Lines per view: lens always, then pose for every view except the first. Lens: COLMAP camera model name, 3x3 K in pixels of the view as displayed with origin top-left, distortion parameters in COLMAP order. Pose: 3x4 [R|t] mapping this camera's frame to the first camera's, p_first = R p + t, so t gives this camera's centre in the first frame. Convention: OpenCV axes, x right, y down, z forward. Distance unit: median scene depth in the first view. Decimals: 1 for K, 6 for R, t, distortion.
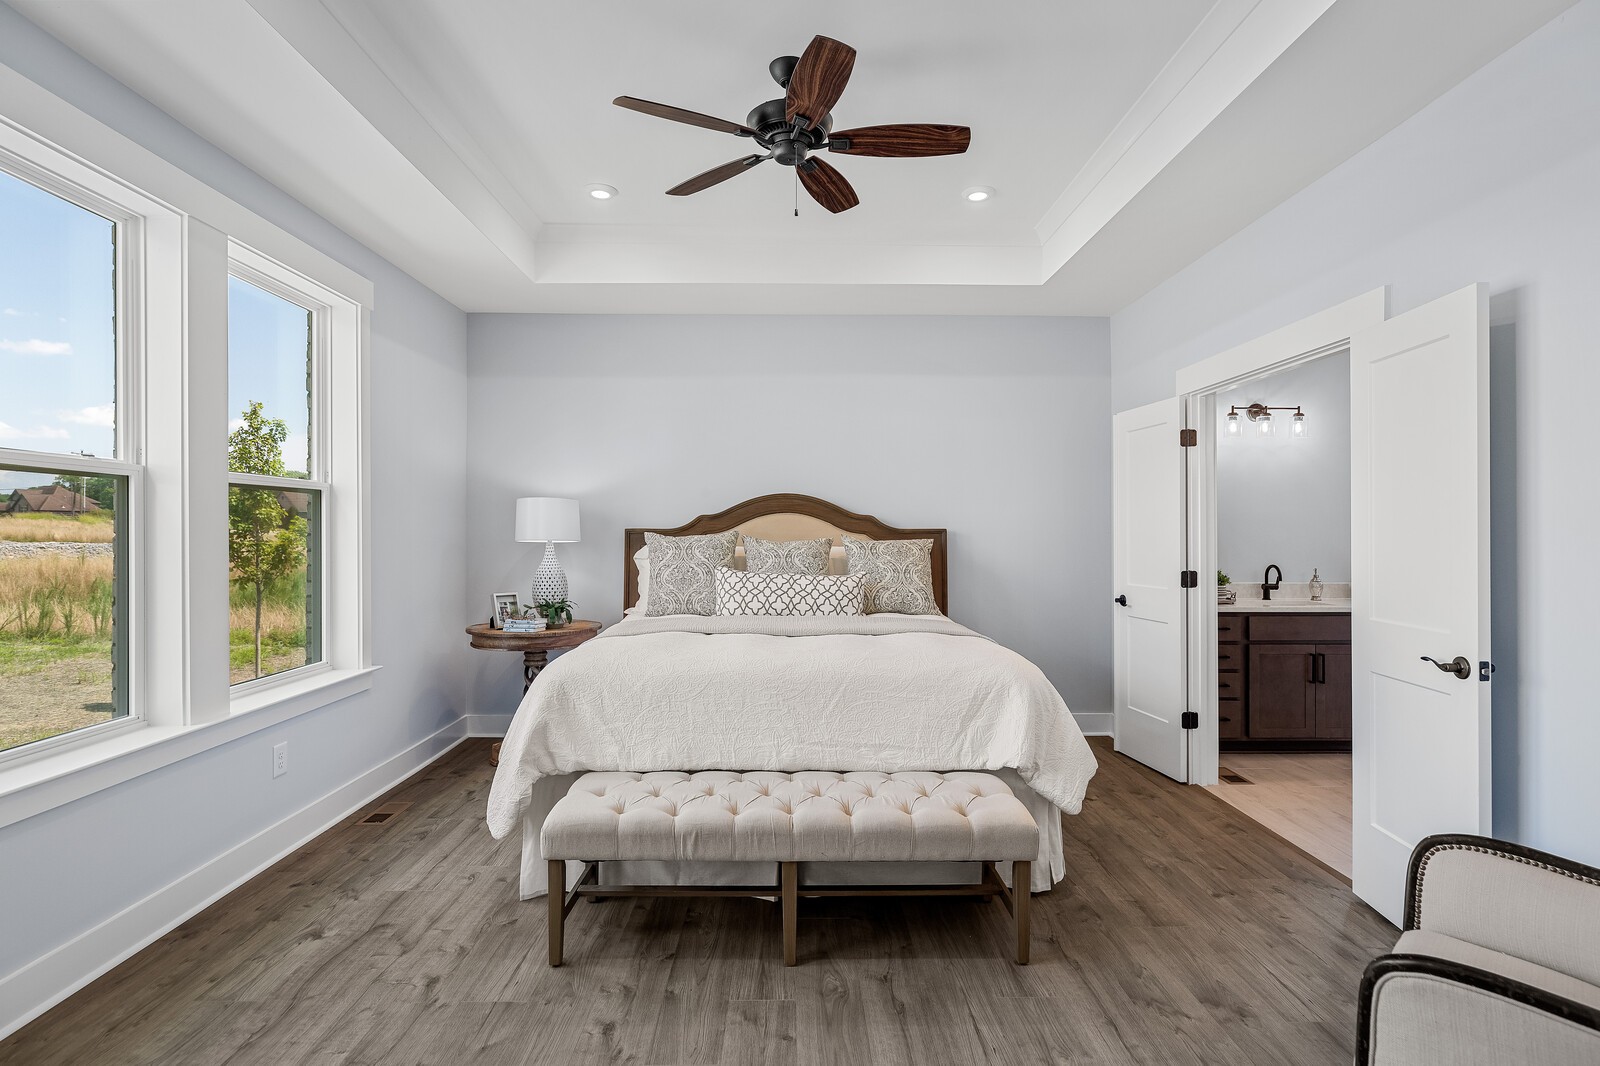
lens RADIAL K [[759.1, 0, 795.7], [0, 759.1, 537.8], [0, 0, 1]] dist [-0.002514, -0.000304]
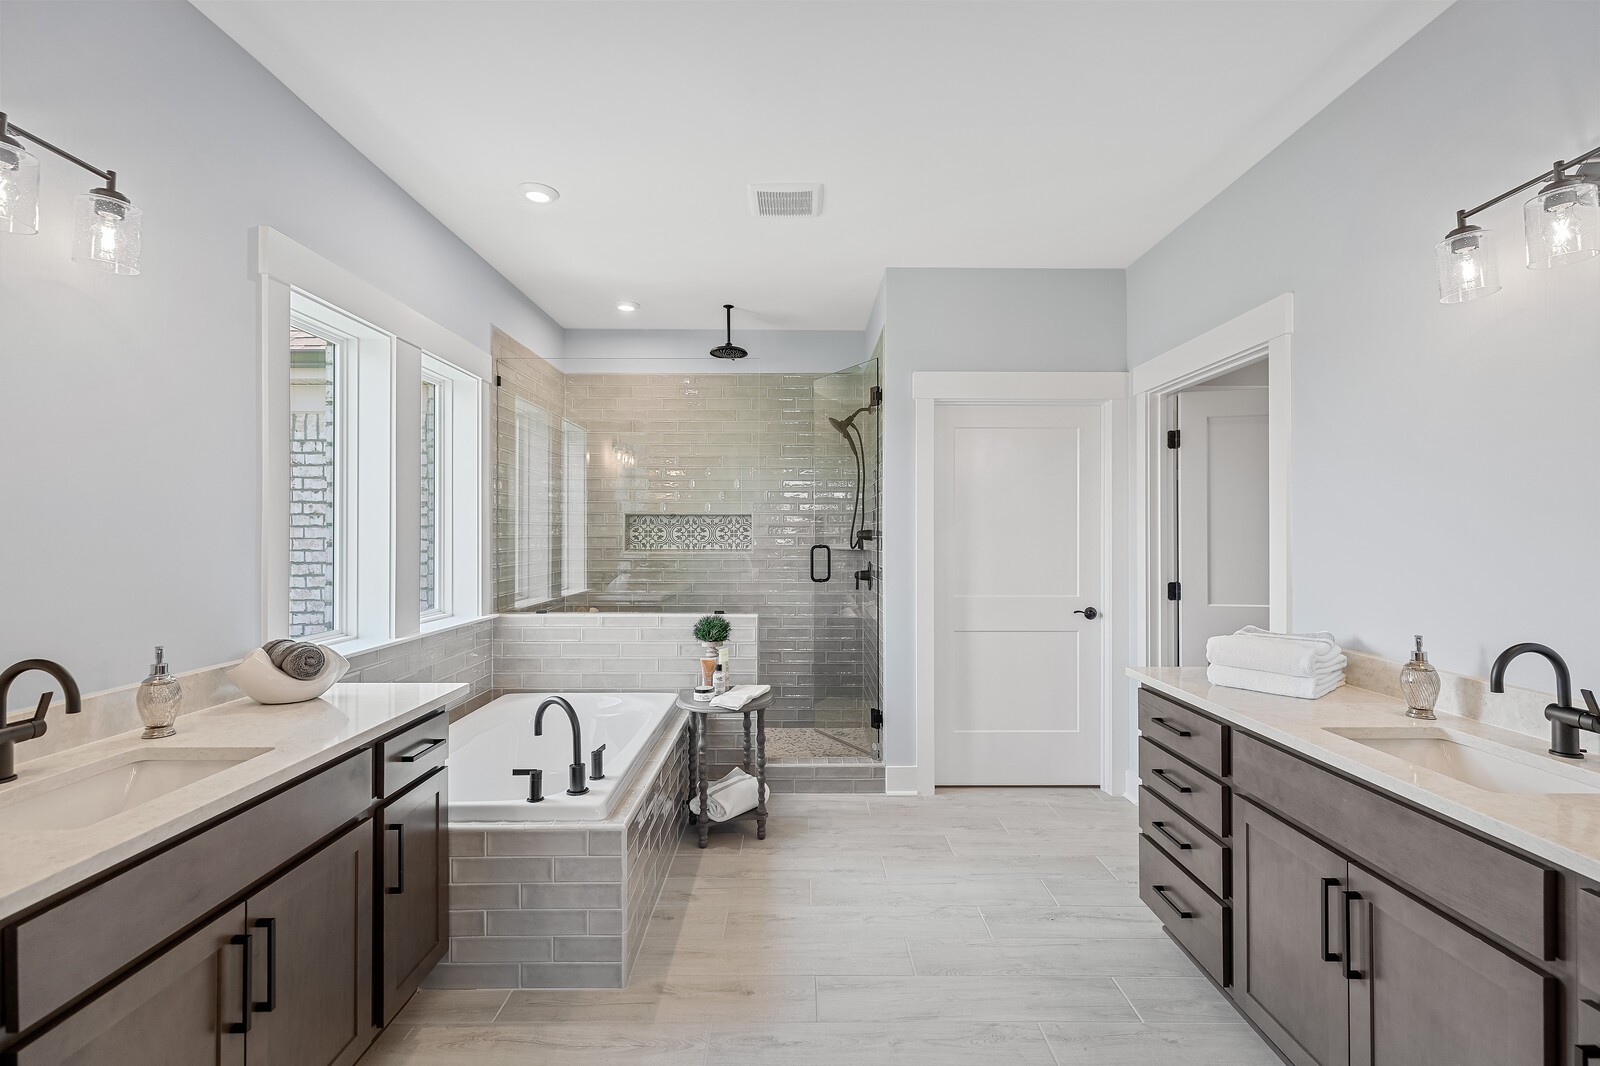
lens RADIAL K [[707.9, 0, 799.8], [0, 707.9, 525.6], [0, 0, 1]] dist [0.001688, 0.000238]
pose [[0.011705, 0.010031, 0.999881, 0.355286], [0.006465, 0.999928, -0.010107, -0.010823], [-0.999911, 0.006583, 0.011640, 0.693993]]
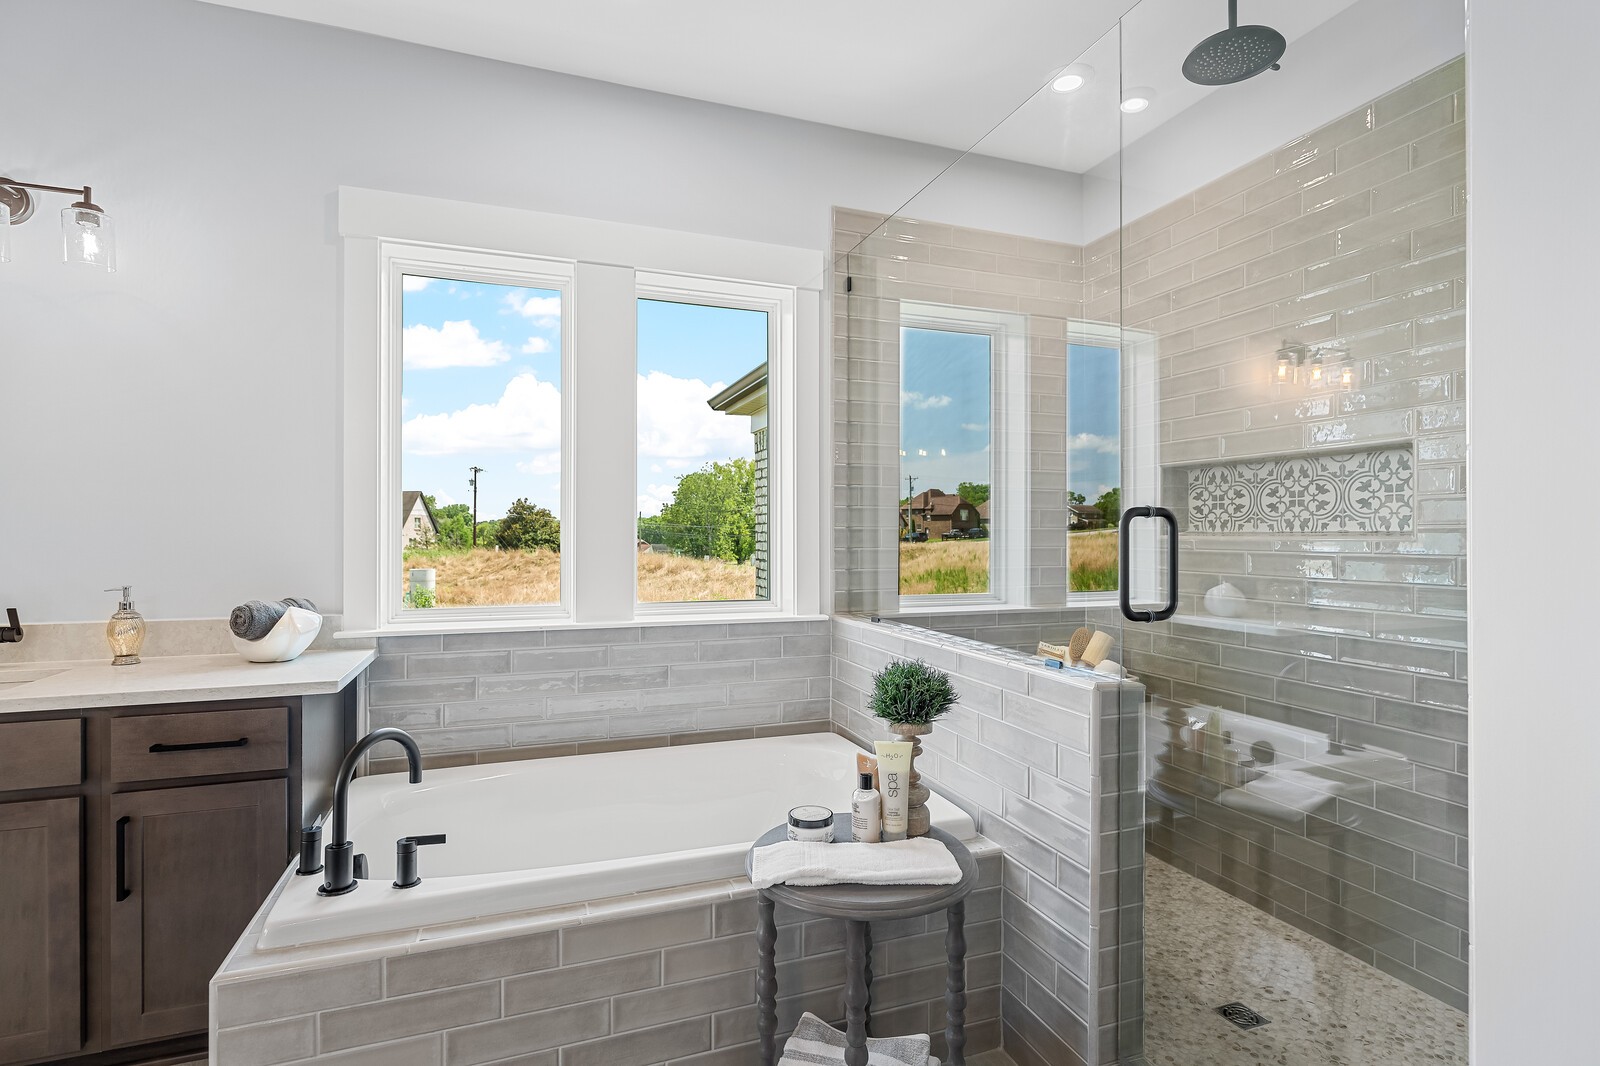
lens RADIAL K [[759.1, 0, 795.7], [0, 759.1, 537.8], [0, 0, 1]] dist [-0.002514, -0.000304]
pose [[0.943853, -0.002154, 0.330358, 0.906552], [0.001954, 0.999998, 0.000938, 0.015470], [-0.330359, -0.000239, 0.943855, 0.491569]]
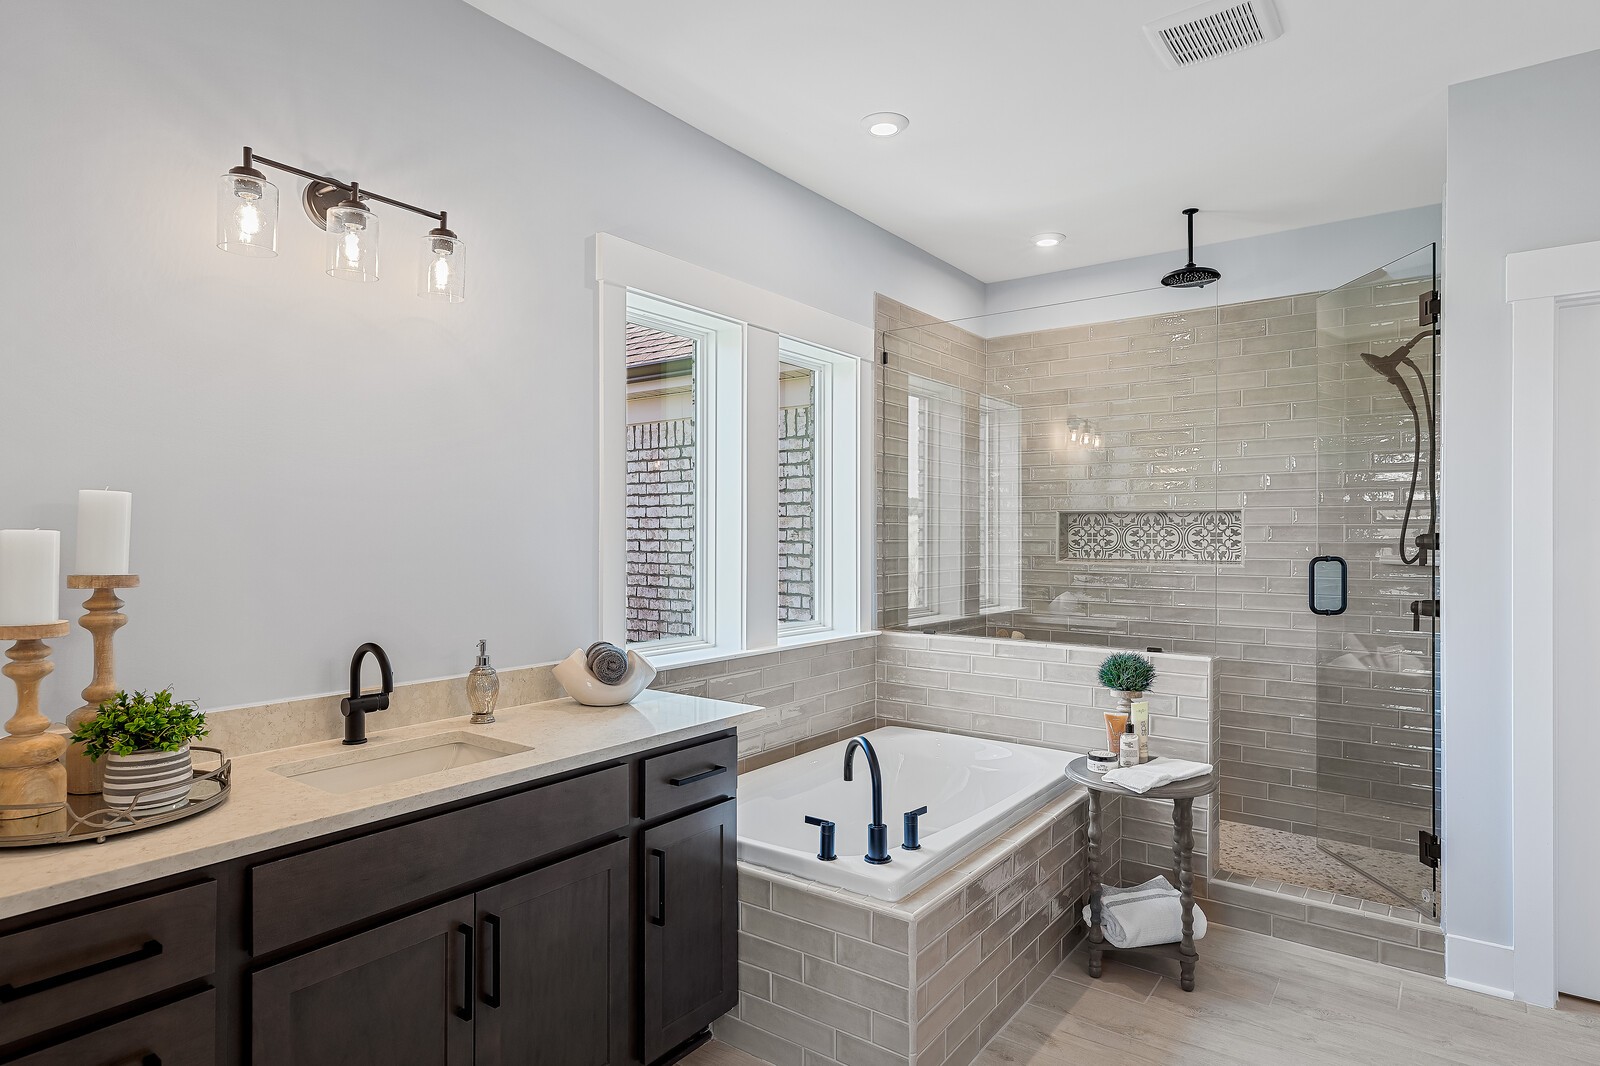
lens RADIAL K [[876.4, 0, 796.8], [0, 876.4, 532.8], [0, 0, 1]] dist [0.003986, -0.000563]
pose [[0.607855, 0.003684, 0.794039, 0.426667], [0.002581, 0.999975, -0.006615, -0.010749], [-0.794044, 0.006070, 0.607830, 0.598990]]
